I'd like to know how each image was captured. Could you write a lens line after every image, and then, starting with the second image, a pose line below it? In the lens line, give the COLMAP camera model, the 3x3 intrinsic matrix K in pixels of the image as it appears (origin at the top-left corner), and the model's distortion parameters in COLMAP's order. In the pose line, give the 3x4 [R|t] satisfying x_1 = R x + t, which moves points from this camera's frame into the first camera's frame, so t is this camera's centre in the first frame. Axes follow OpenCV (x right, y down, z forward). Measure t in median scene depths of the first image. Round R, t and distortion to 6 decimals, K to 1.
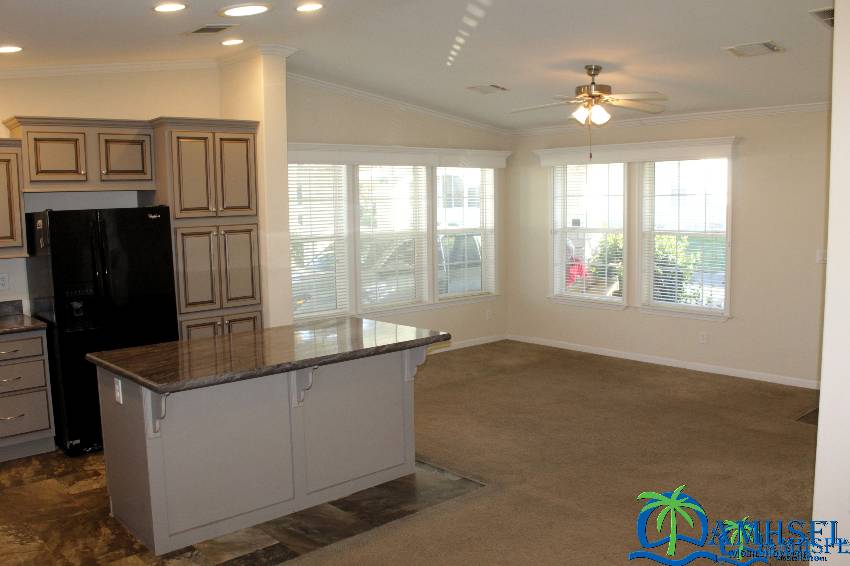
lens RADIAL K [[766.4, 0, 425.0], [0, 766.4, 283.0], [0, 0, 1]] dist [-0.104291, -0.002968]
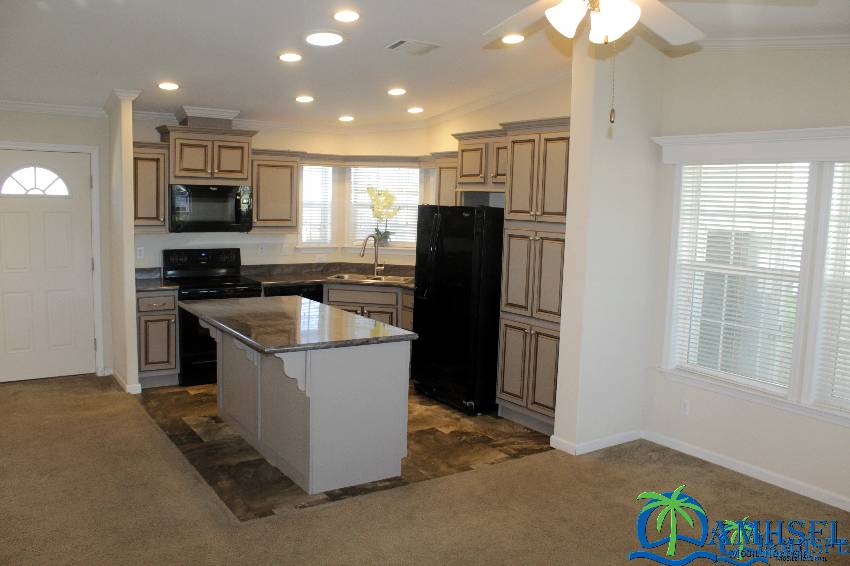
lens RADIAL K [[722.6, 0, 425.0], [0, 722.6, 283.0], [0, 0, 1]] dist [0.002225, 0.000489]
pose [[-0.150524, 0.116664, -0.981699, 0.668795], [-0.155410, 0.977874, 0.140039, -0.120280], [0.976315, 0.173645, -0.129062, 1.019667]]
